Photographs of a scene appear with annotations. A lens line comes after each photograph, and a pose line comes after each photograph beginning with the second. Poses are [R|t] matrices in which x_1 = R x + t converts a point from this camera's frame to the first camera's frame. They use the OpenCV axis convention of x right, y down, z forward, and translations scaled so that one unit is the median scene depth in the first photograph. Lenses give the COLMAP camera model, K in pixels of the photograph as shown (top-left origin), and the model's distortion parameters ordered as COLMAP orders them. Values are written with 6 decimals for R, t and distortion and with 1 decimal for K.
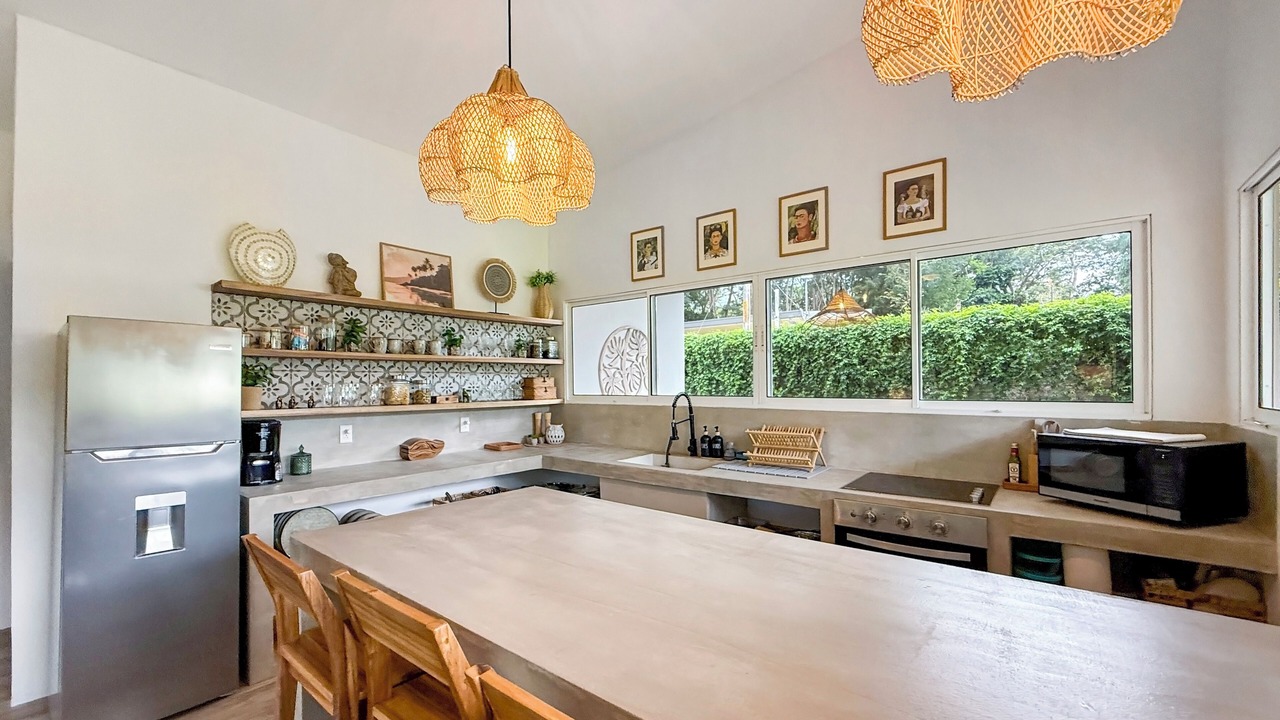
lens RADIAL K [[518.5, 0, 568.5], [0, 518.5, 365.2], [0, 0, 1]] dist [0.000767, -0.000155]
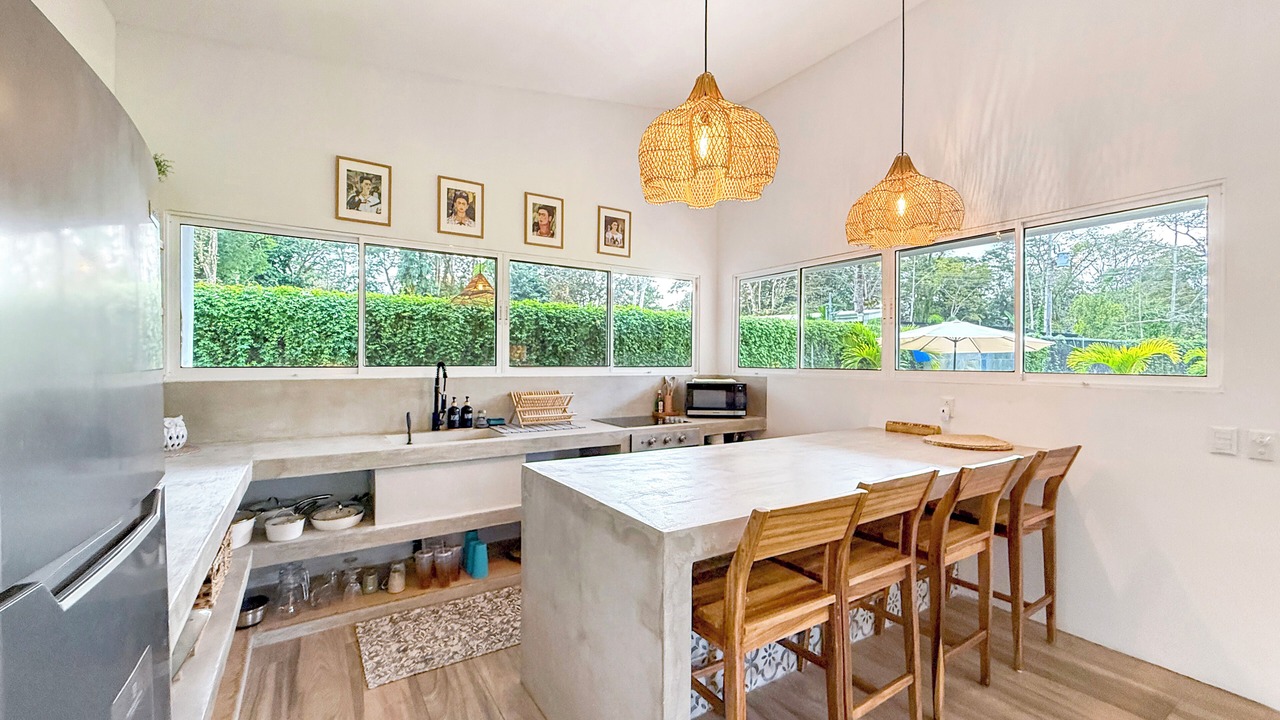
lens RADIAL K [[579.0, 0, 617.6], [0, 579.0, 357.3], [0, 0, 1]] dist [0.000436, 0.000076]
pose [[0.238583, 0.014635, 0.971012, -0.704674], [-0.042092, 0.999103, -0.004716, 0.034774], [-0.970210, -0.039747, 0.238985, 0.441488]]
